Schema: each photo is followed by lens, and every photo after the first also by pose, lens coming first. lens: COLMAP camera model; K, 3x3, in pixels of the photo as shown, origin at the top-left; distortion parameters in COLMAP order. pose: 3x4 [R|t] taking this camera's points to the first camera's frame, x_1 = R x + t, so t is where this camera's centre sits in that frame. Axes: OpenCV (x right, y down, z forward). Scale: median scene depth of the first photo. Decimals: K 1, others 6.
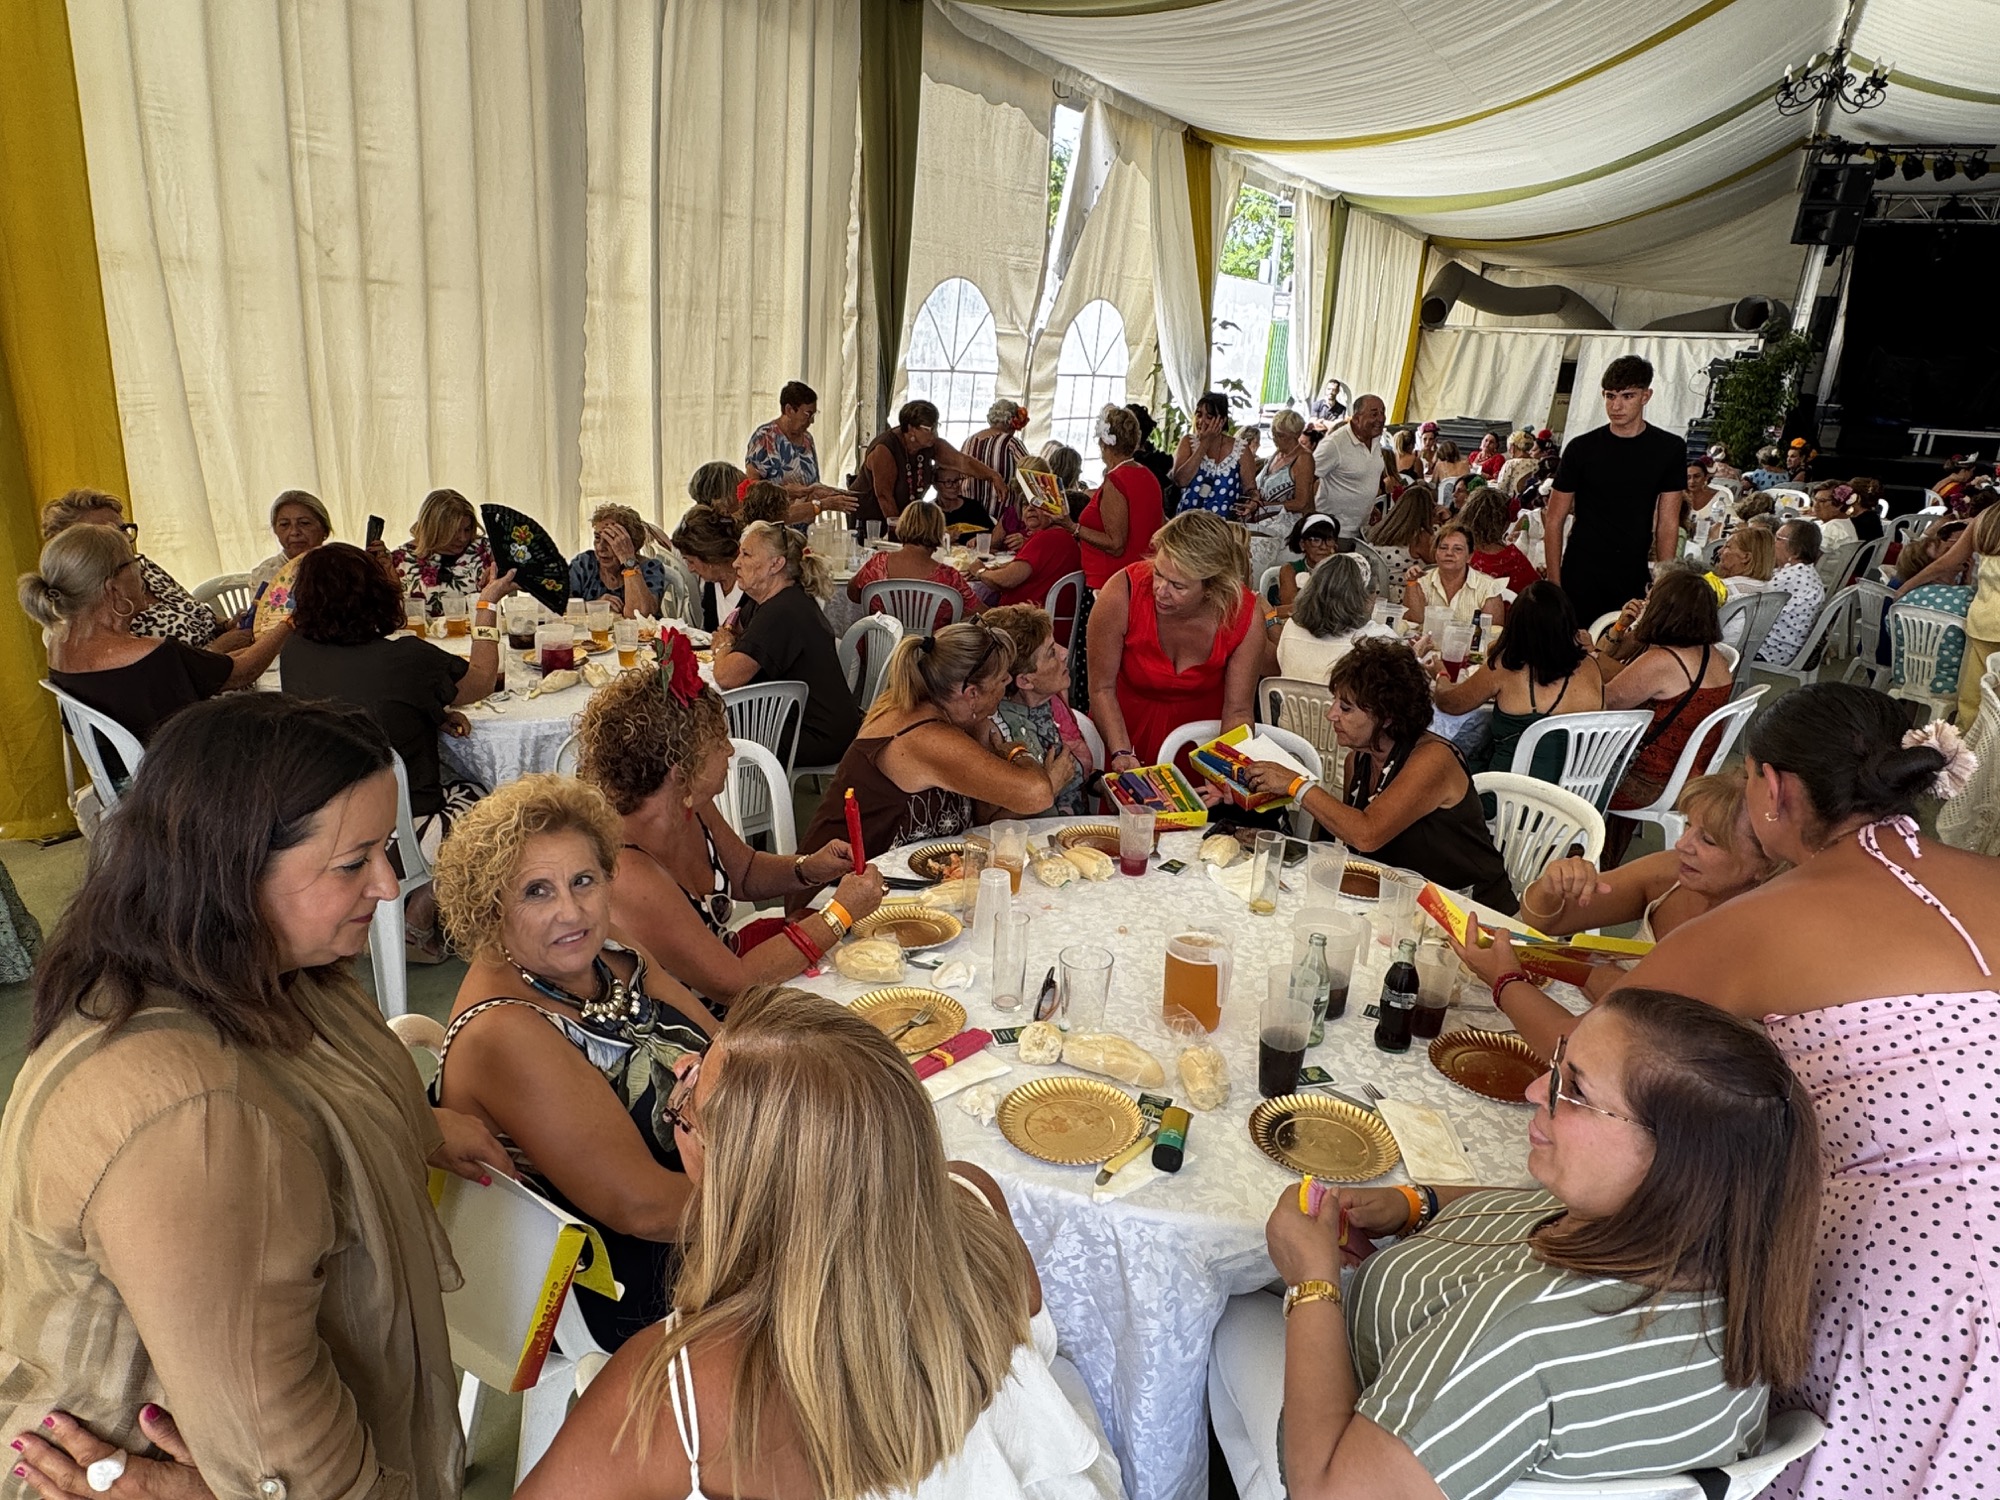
lens RADIAL K [[1224.4, 0, 992.4], [0, 1224.4, 751.8], [0, 0, 1]] dist [0.001810, -0.000691]
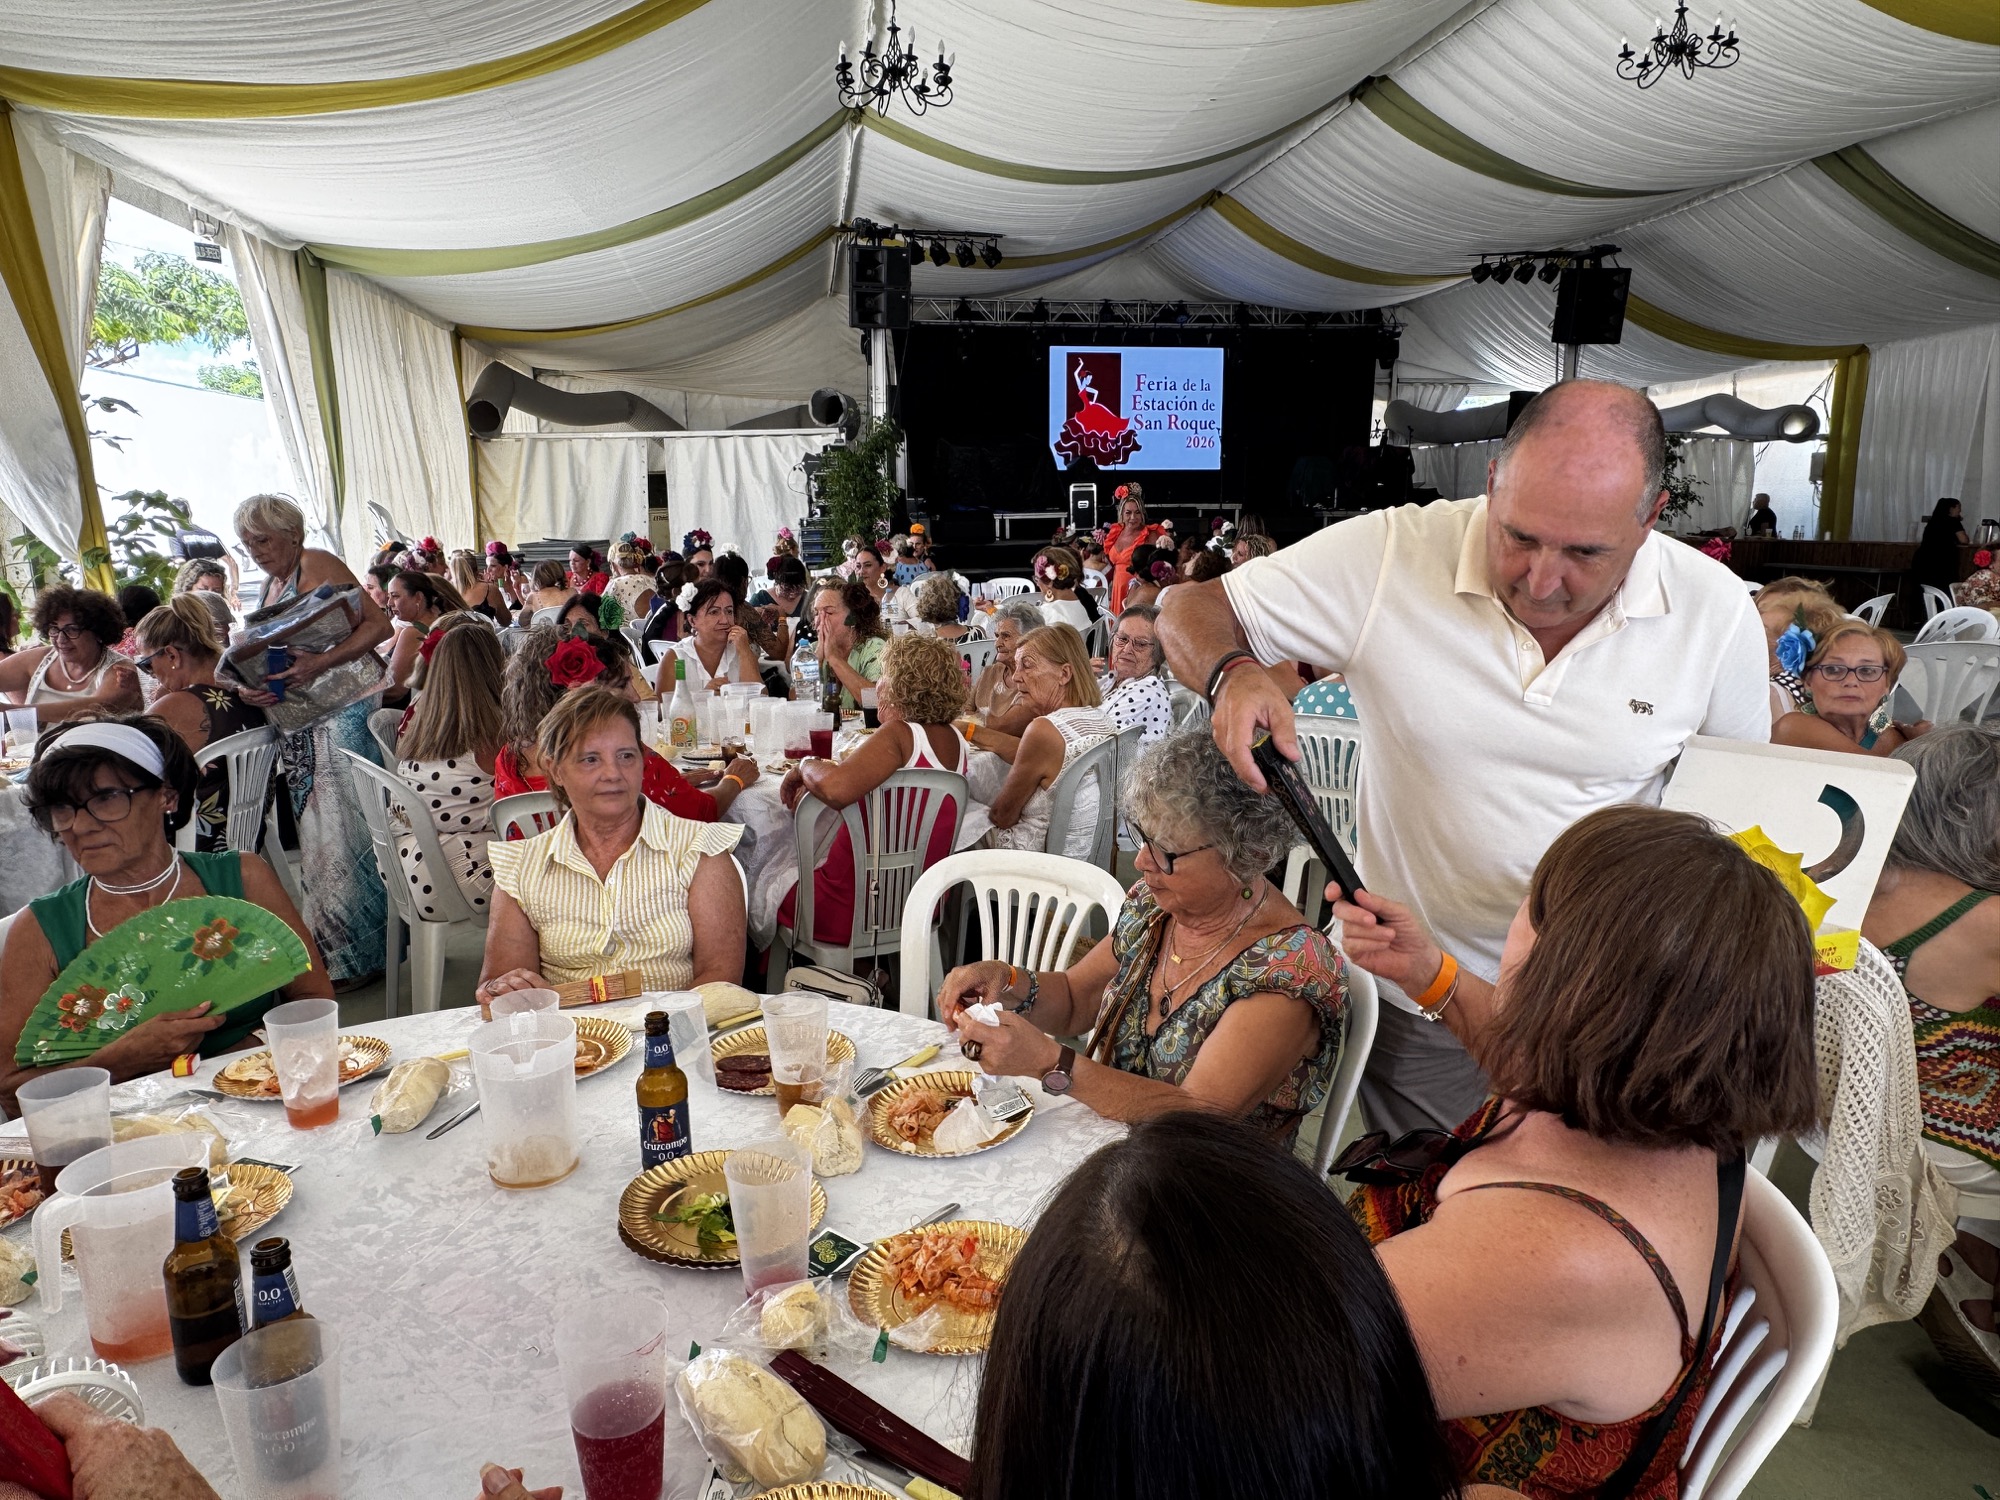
lens RADIAL K [[1280.0, 0, 989.9], [0, 1280.0, 760.3], [0, 0, 1]] dist [-0.030347, 0.033770]
pose [[0.776719, -0.180857, 0.603323, 0.083227], [0.246447, 0.968784, -0.026866, -0.041689], [-0.579631, 0.169554, 0.797044, 0.204838]]
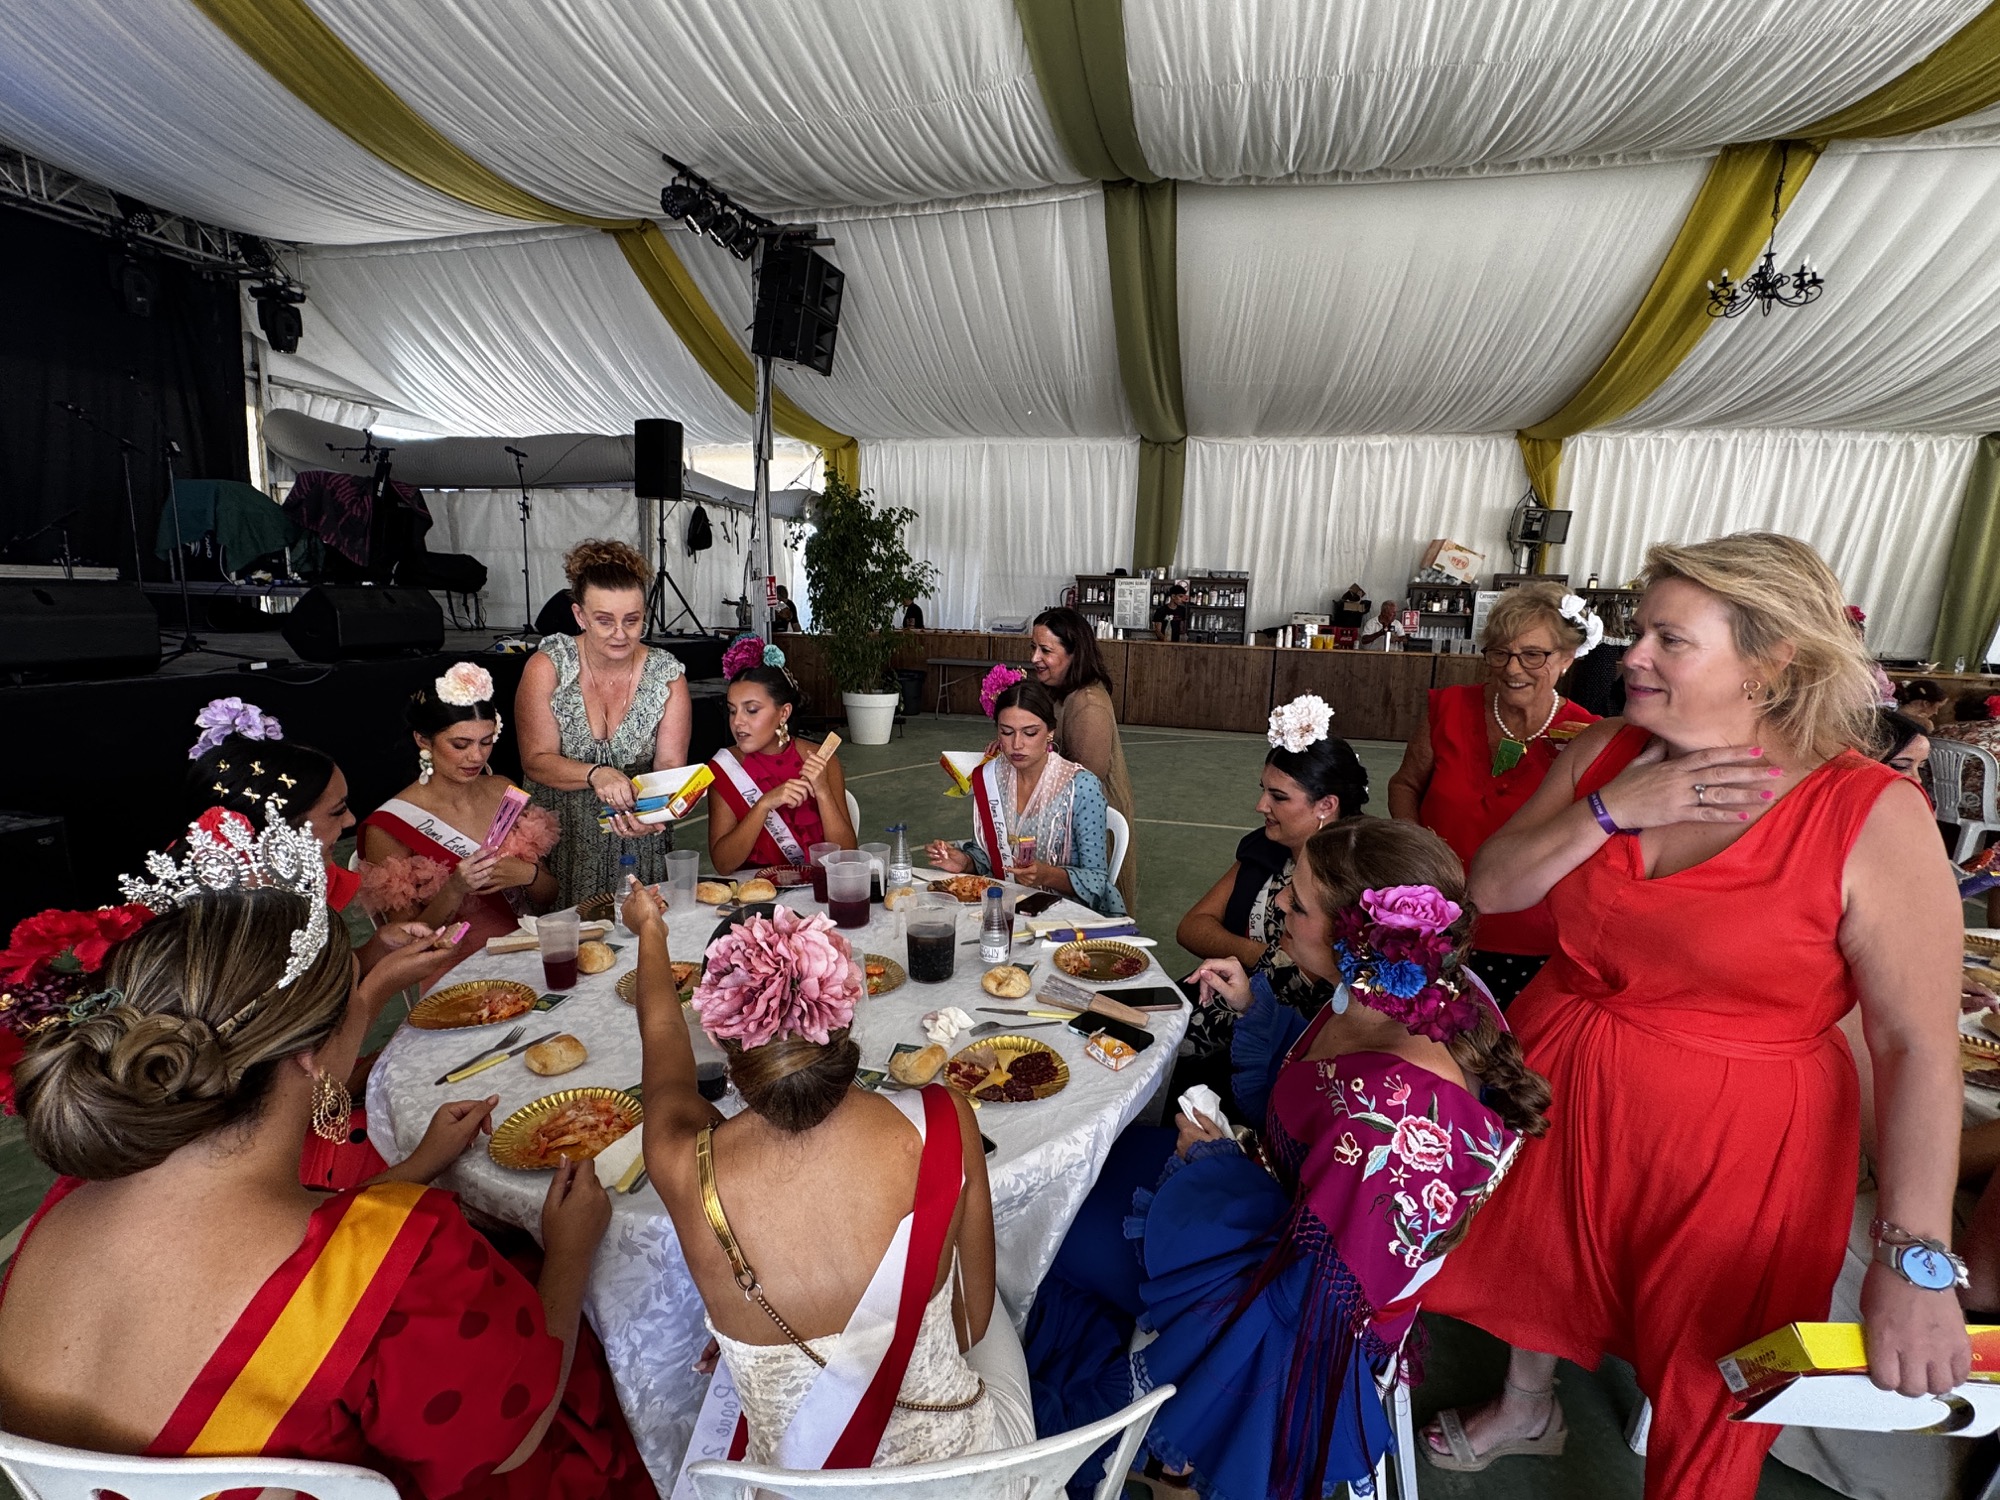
lens RADIAL K [[907.3, 0, 990.1], [0, 907.3, 746.2], [0, 0, 1]] dist [-0.002085, -0.001020]
pose [[-0.296214, -0.226565, 0.927861, 0.538870], [0.258127, 0.916319, 0.306153, -0.194960], [-0.919580, 0.330192, -0.212944, 0.725284]]
